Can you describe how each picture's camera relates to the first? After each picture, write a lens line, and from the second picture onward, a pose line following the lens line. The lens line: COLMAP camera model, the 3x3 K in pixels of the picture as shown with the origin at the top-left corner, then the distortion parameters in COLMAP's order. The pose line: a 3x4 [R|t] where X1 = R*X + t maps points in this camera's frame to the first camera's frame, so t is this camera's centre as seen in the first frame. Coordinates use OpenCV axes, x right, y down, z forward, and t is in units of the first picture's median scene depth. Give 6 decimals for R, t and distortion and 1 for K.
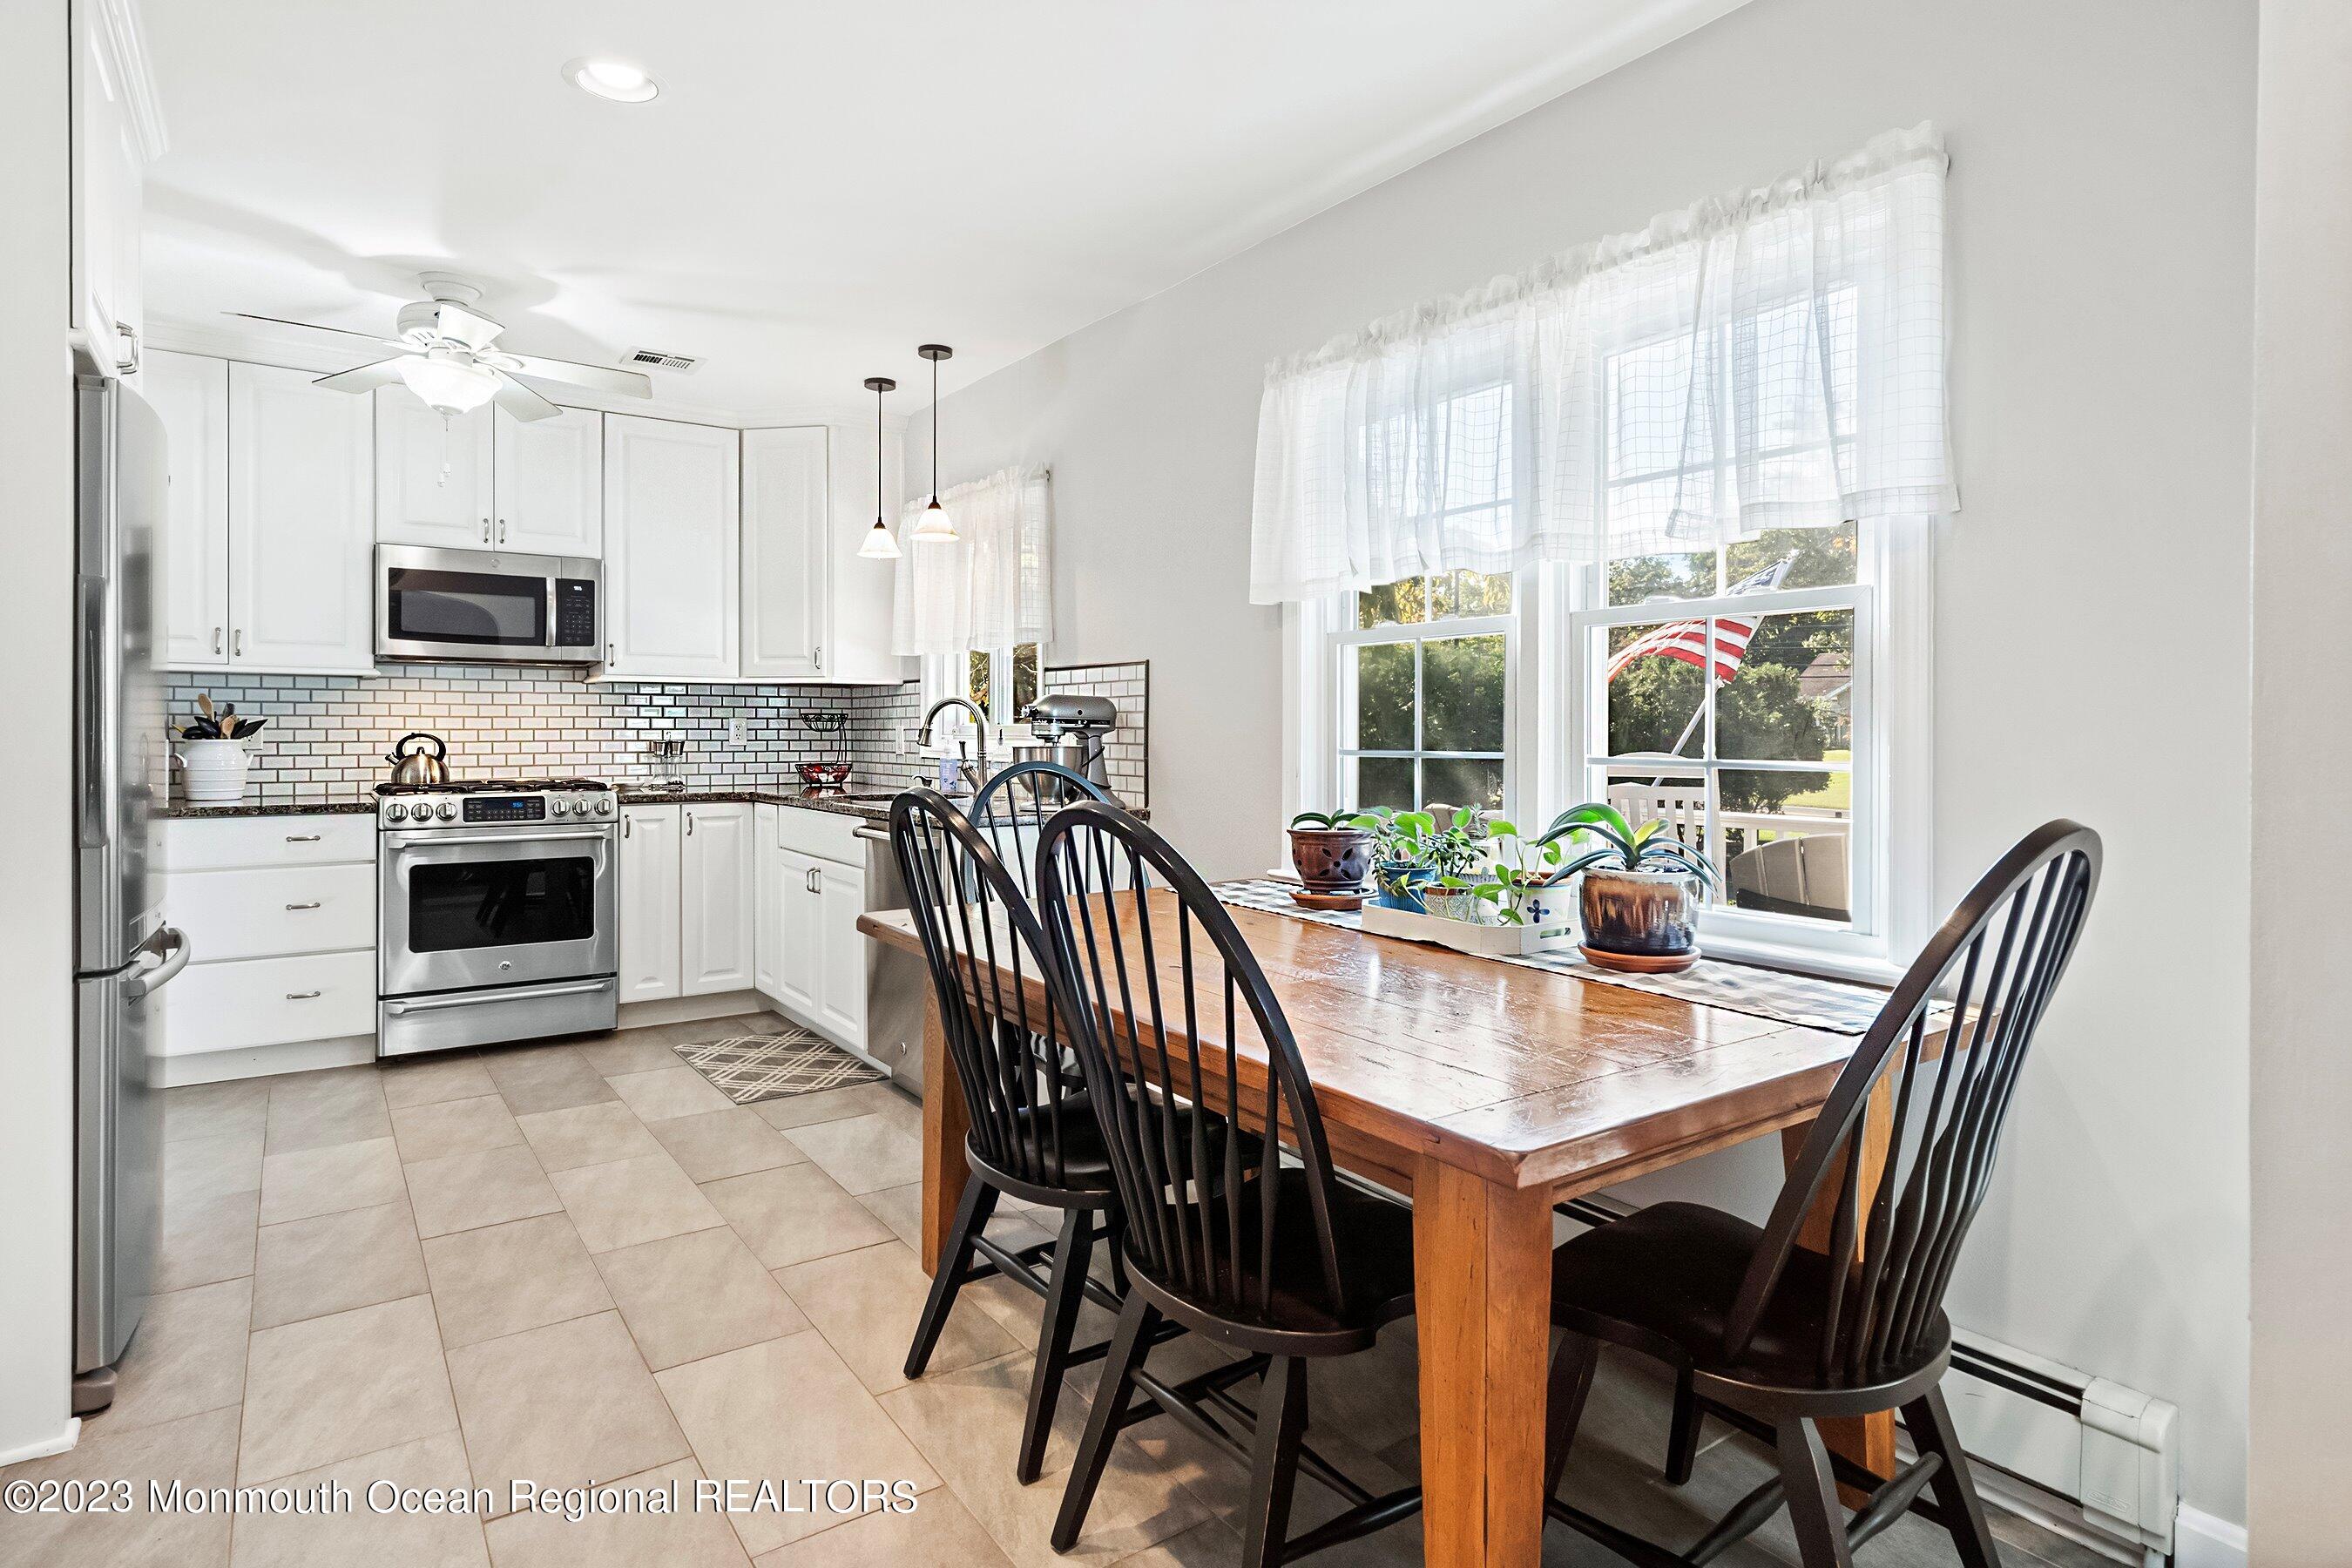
lens RADIAL K [[1270.7, 0, 1178.5], [0, 1270.7, 733.3], [0, 0, 1]] dist [0.004809, 0.000829]
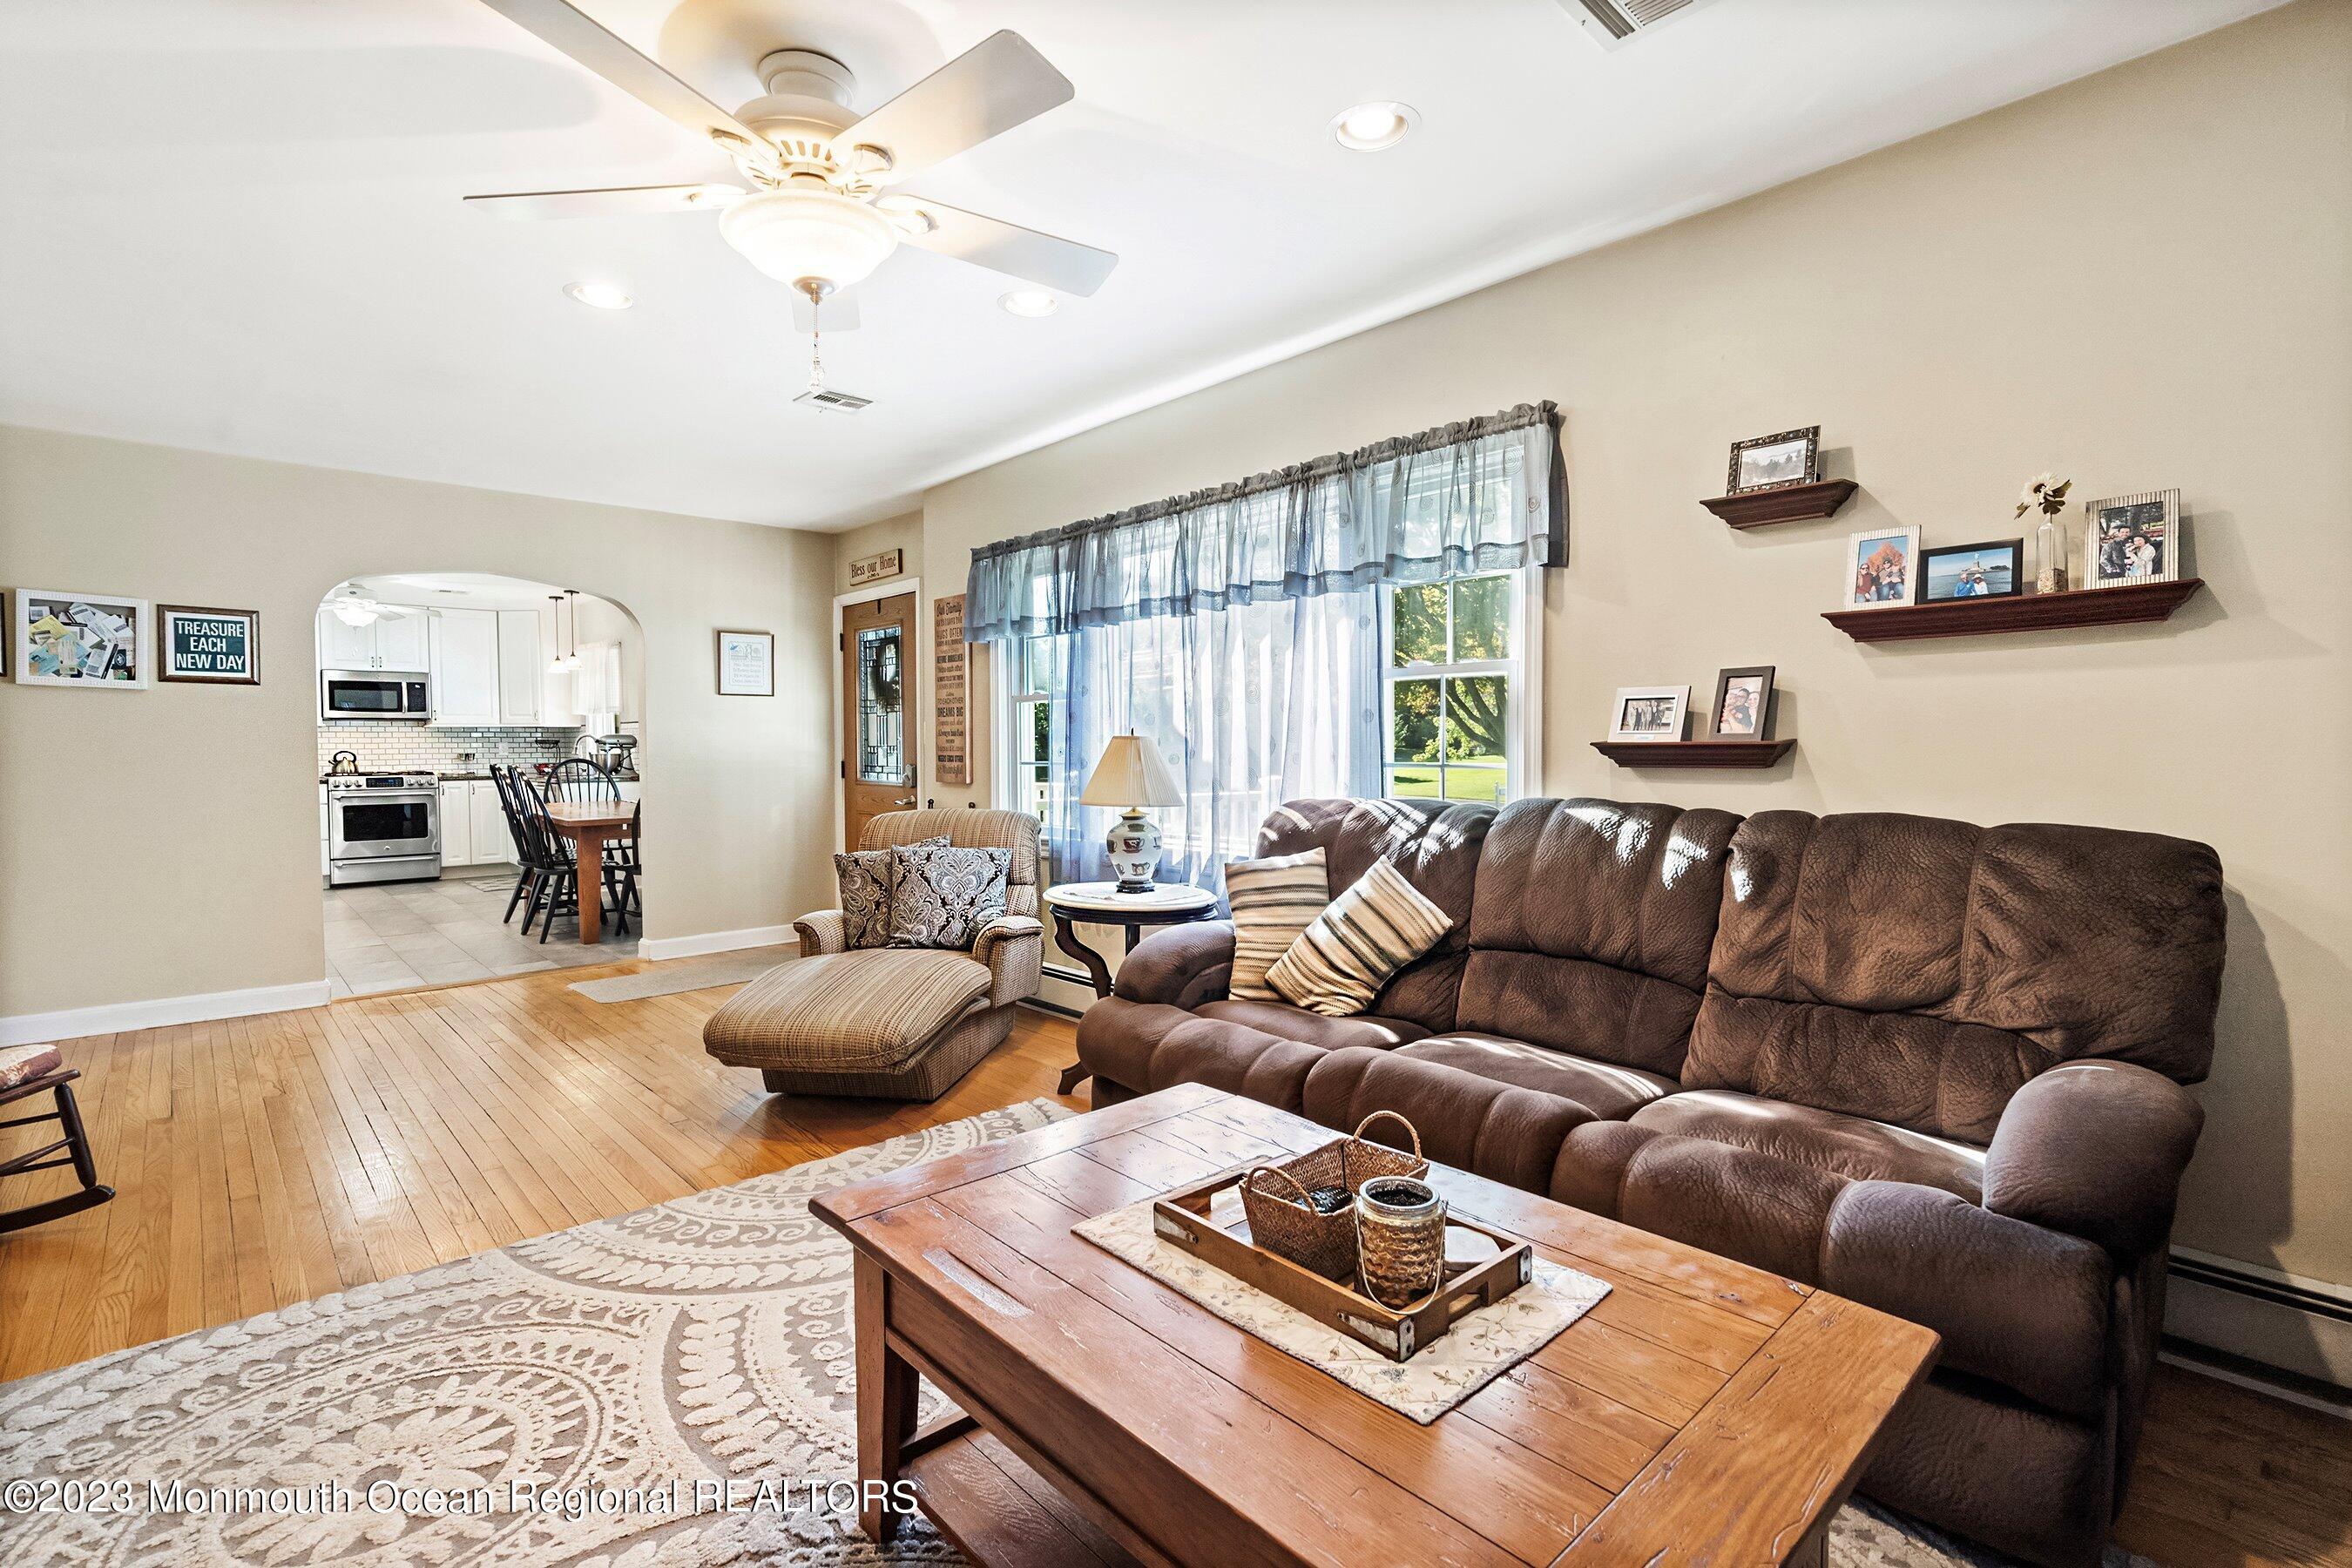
lens RADIAL K [[1093.1, 0, 1176.0], [0, 1093.1, 784.0], [0, 0, 1]] dist [0.000652, 0.000311]
pose [[0.991203, -0.011828, 0.131819, 0.635382], [0.007125, 0.999323, 0.036087, -0.000595], [-0.132157, -0.034830, 0.990617, -1.163864]]
